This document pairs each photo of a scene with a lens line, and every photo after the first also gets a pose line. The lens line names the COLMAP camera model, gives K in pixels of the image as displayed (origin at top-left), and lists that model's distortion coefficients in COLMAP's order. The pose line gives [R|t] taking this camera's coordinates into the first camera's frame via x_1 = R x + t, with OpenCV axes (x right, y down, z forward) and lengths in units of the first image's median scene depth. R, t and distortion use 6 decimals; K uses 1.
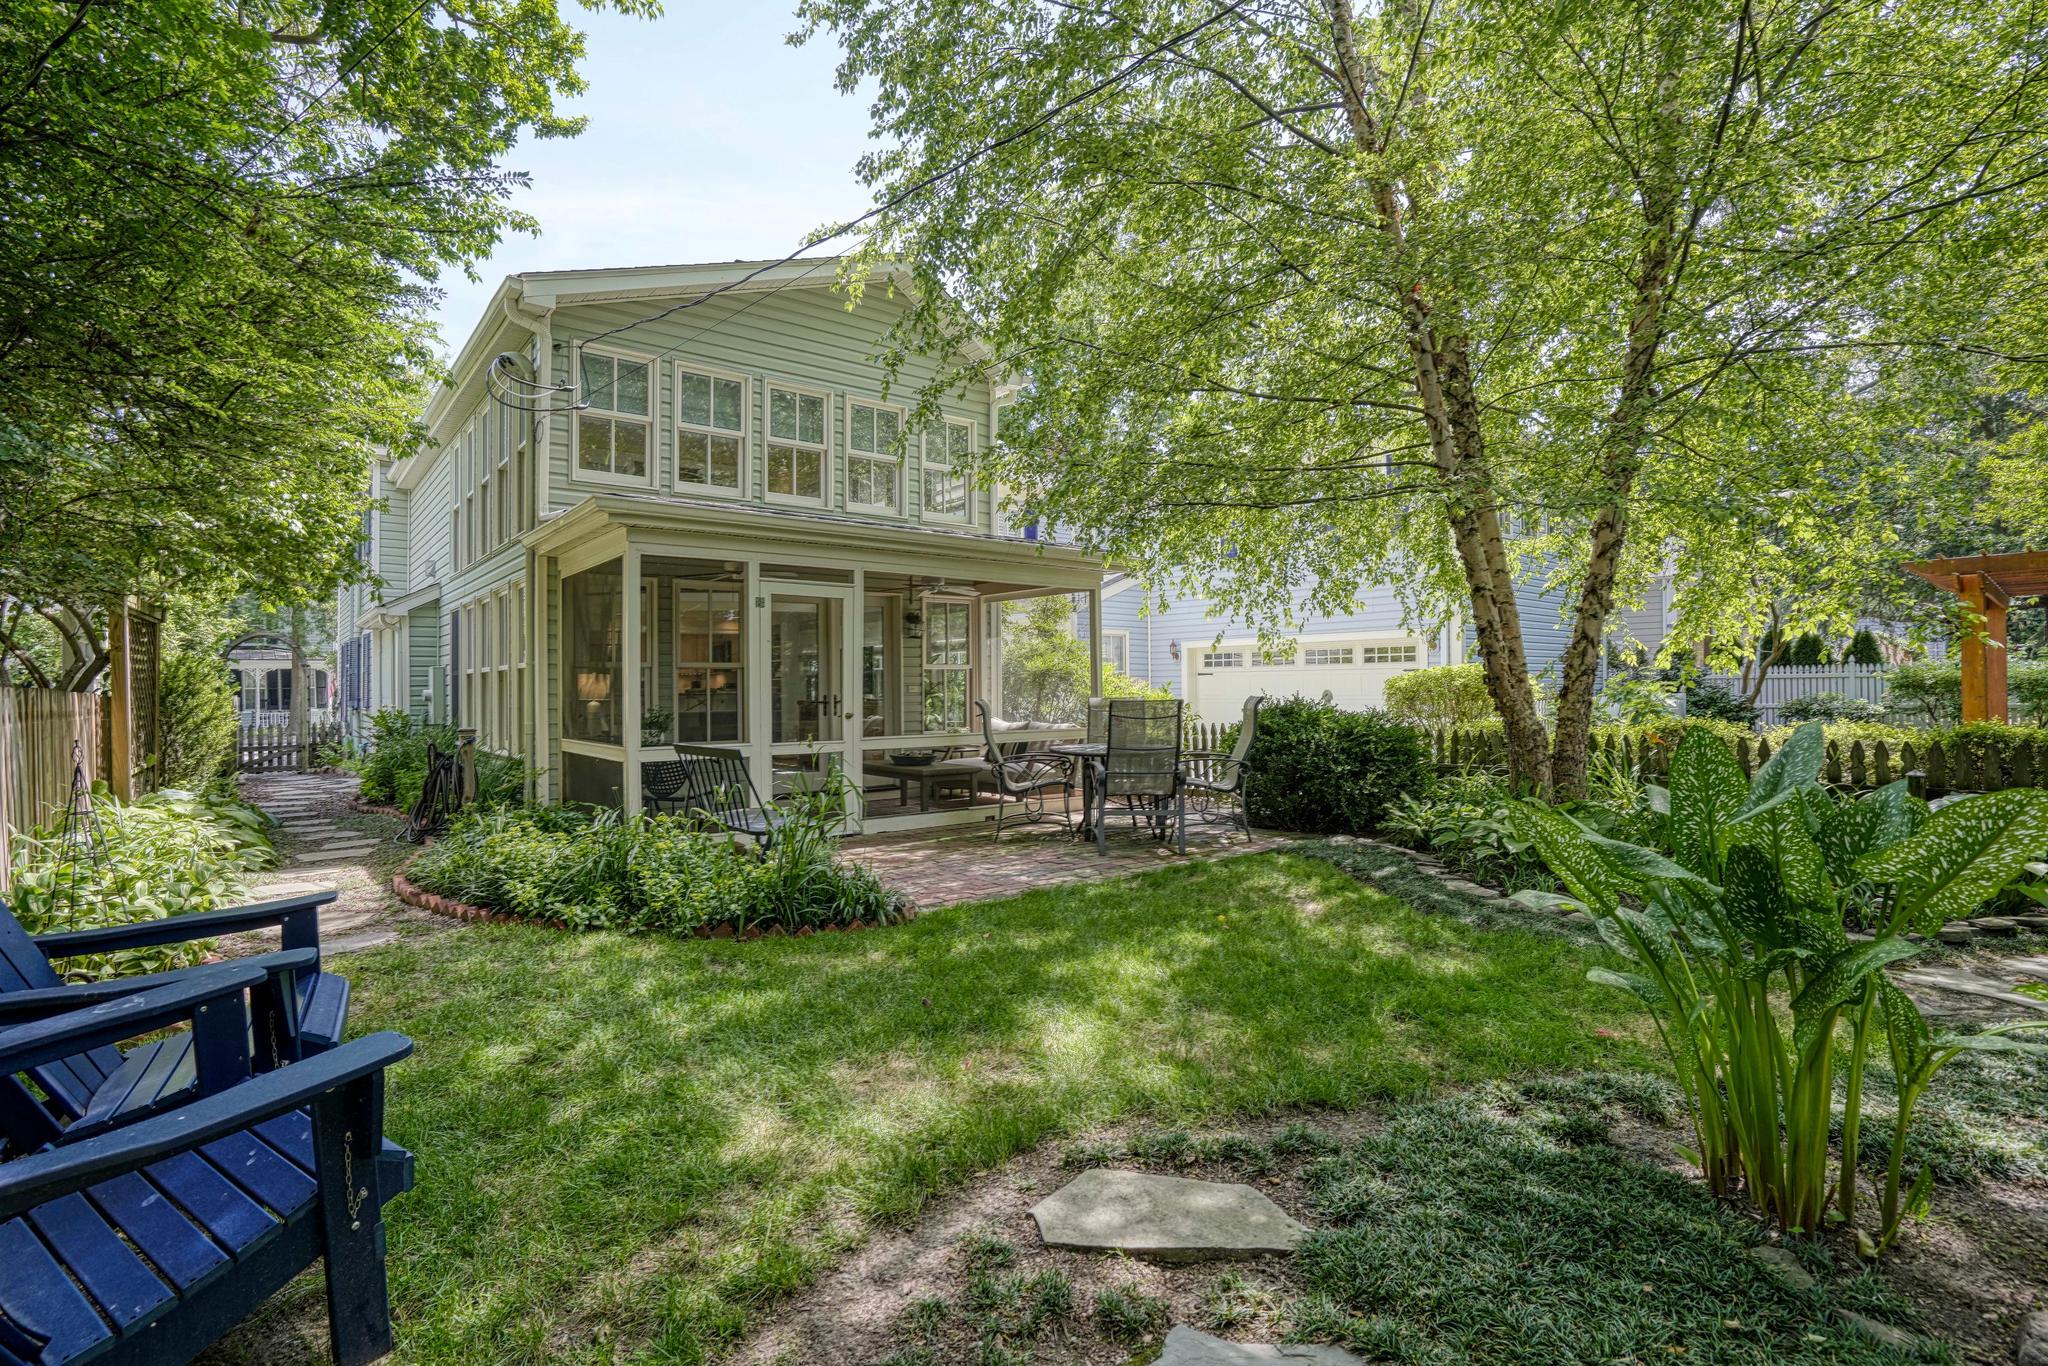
lens RADIAL K [[943.9, 0, 1012.8], [0, 943.9, 691.2], [0, 0, 1]] dist [-0.051832, 0.014416]
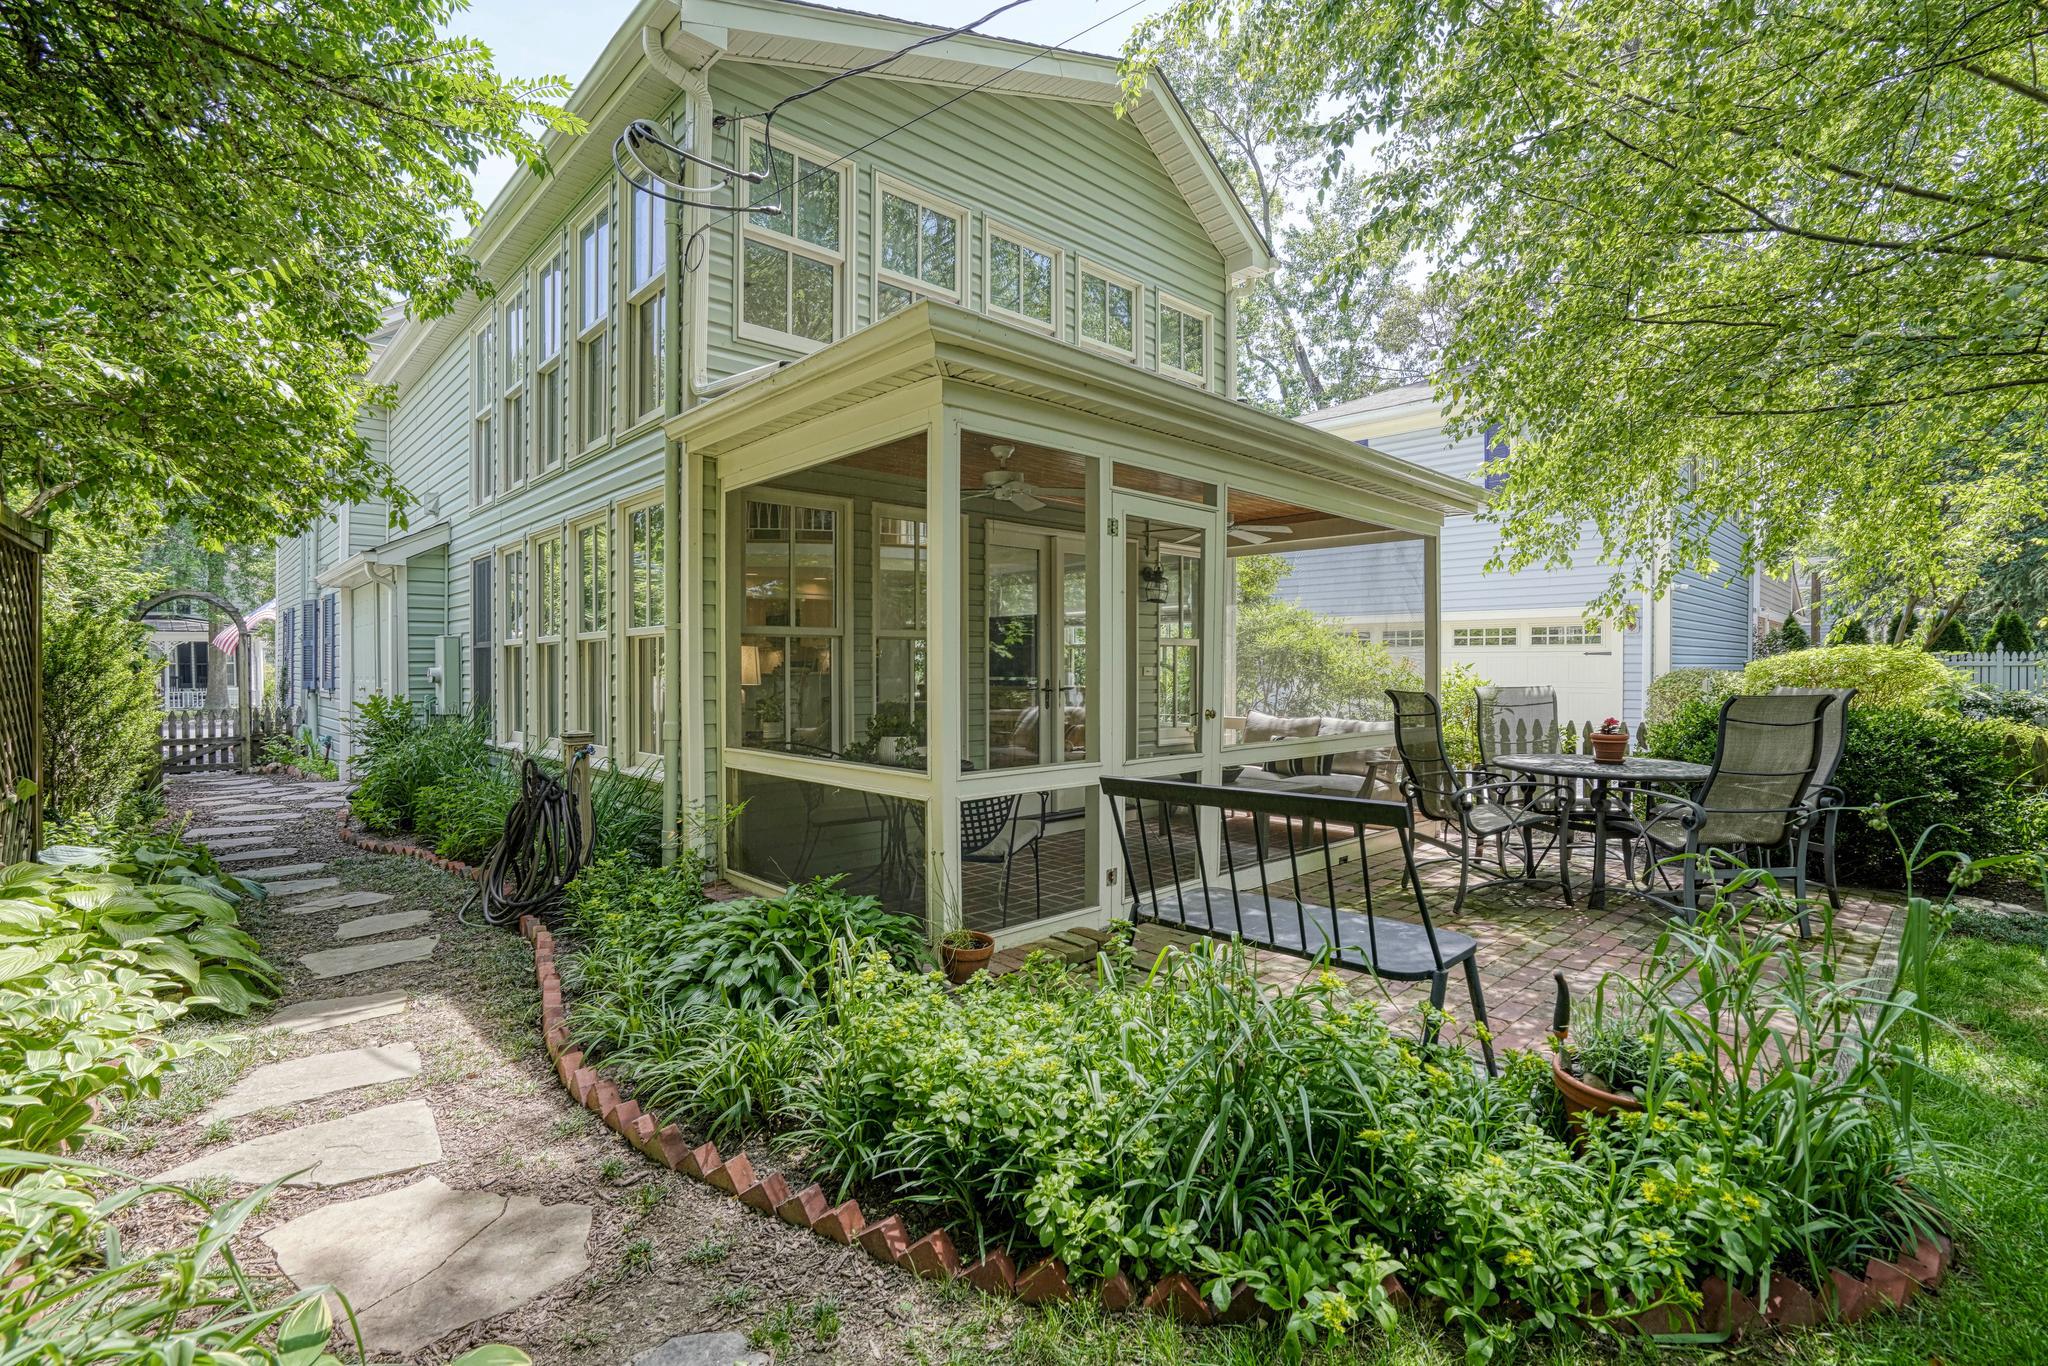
lens RADIAL K [[943.9, 0, 1012.8], [0, 943.9, 691.2], [0, 0, 1]] dist [-0.051832, 0.014416]
pose [[0.997931, 0.006209, 0.063991, -0.270723], [-0.007493, 0.999775, 0.019845, -0.000915], [-0.063854, -0.020284, 0.997753, 0.293129]]
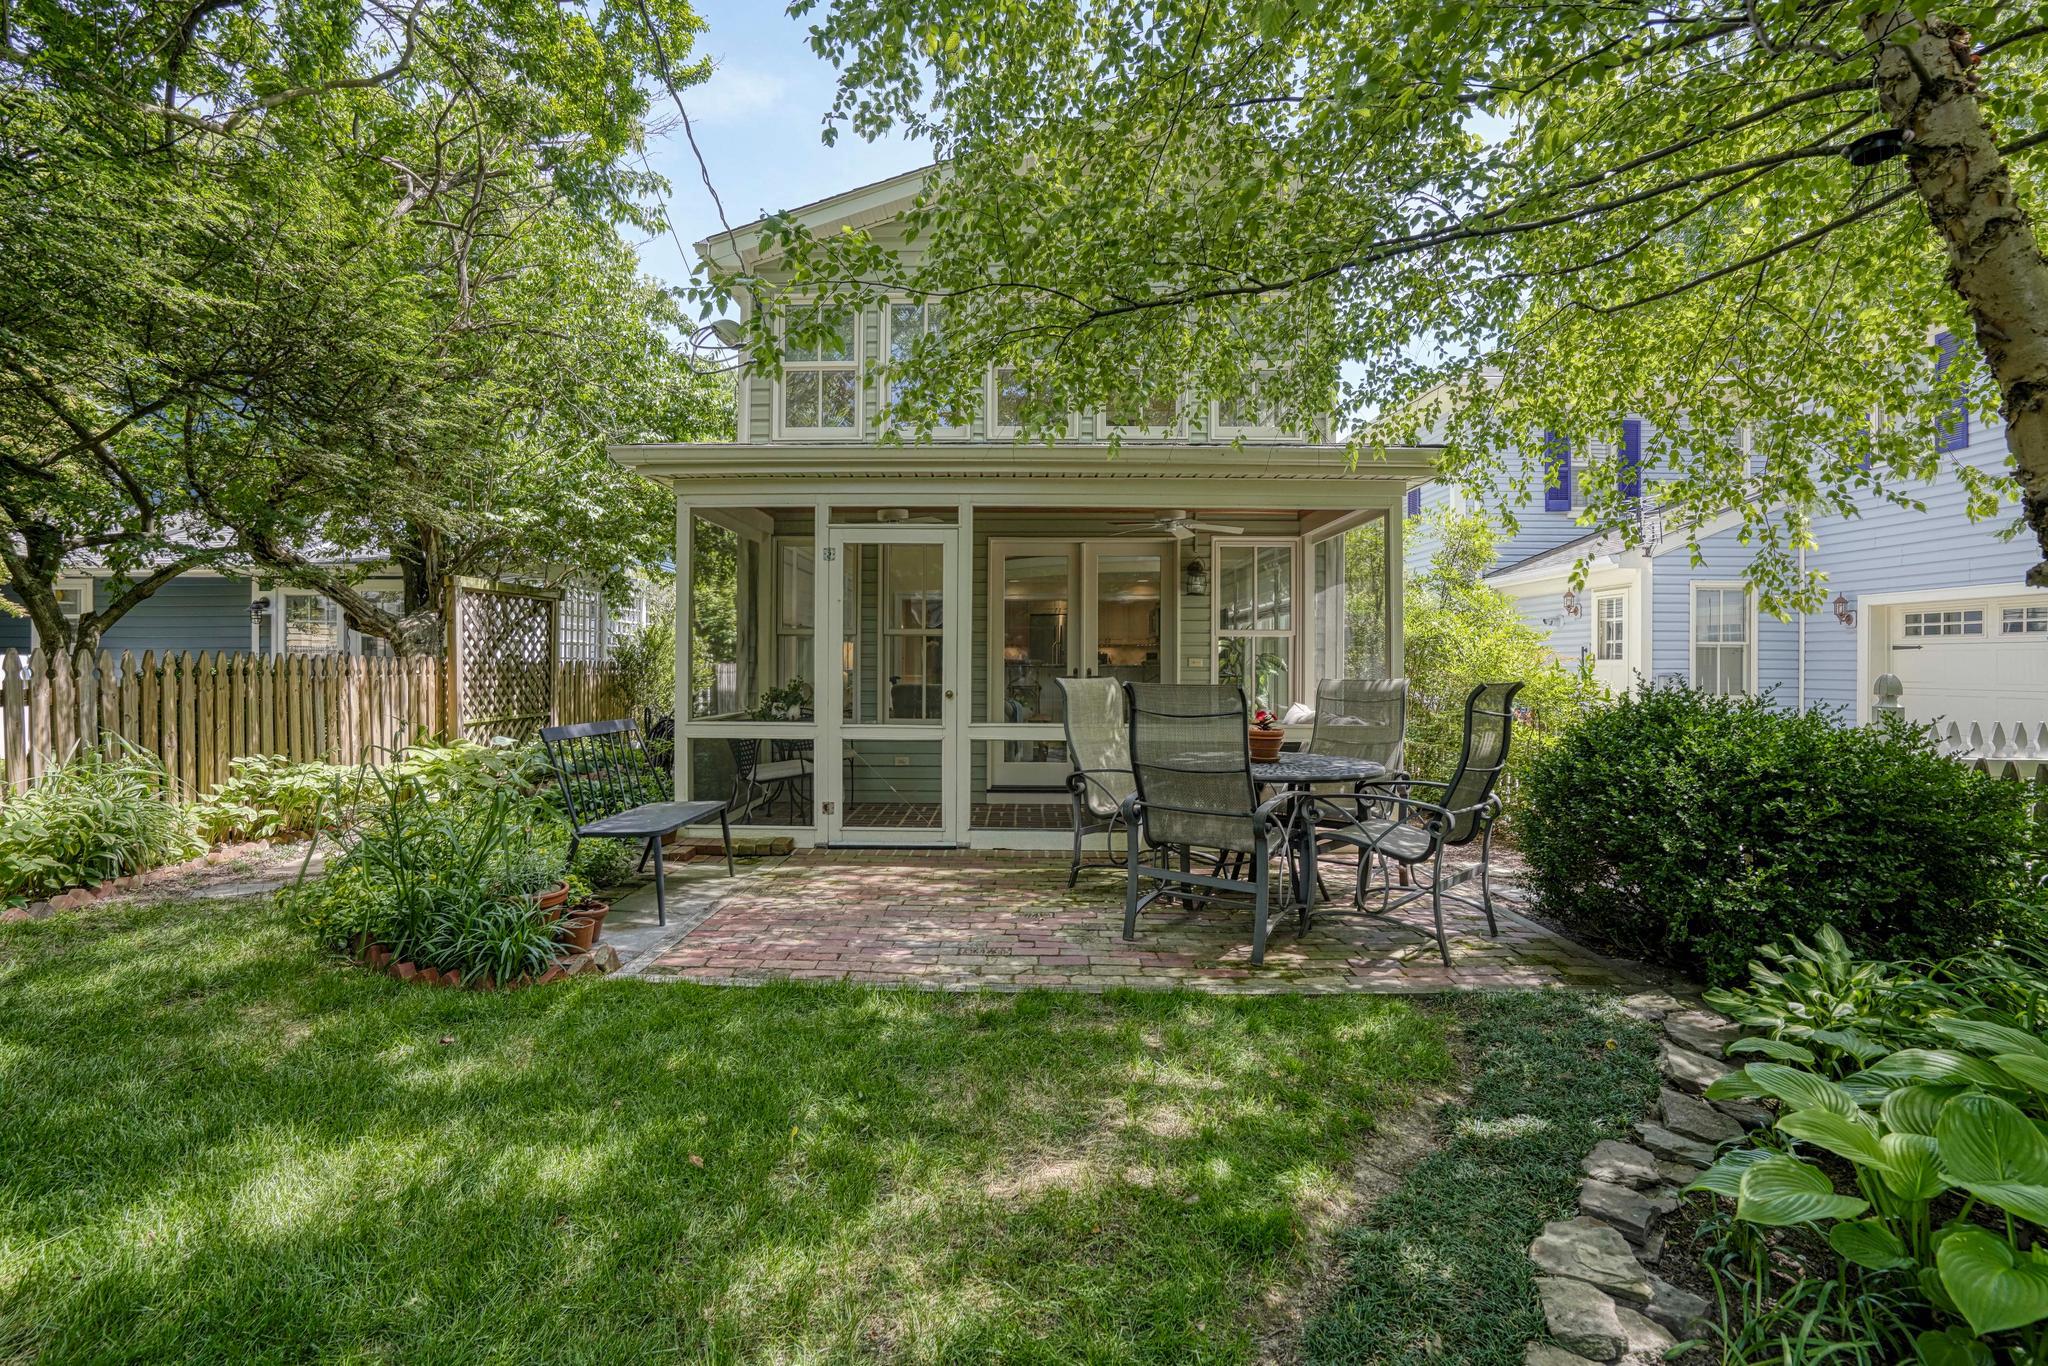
lens RADIAL K [[968.4, 0, 1023.4], [0, 968.4, 661.8], [0, 0, 1]] dist [-0.030369, 0.000151]
pose [[0.770682, 0.010905, -0.637127, 0.298298], [-0.014444, 0.999896, -0.000357, -0.001024], [0.637057, 0.009478, 0.770759, 0.330204]]
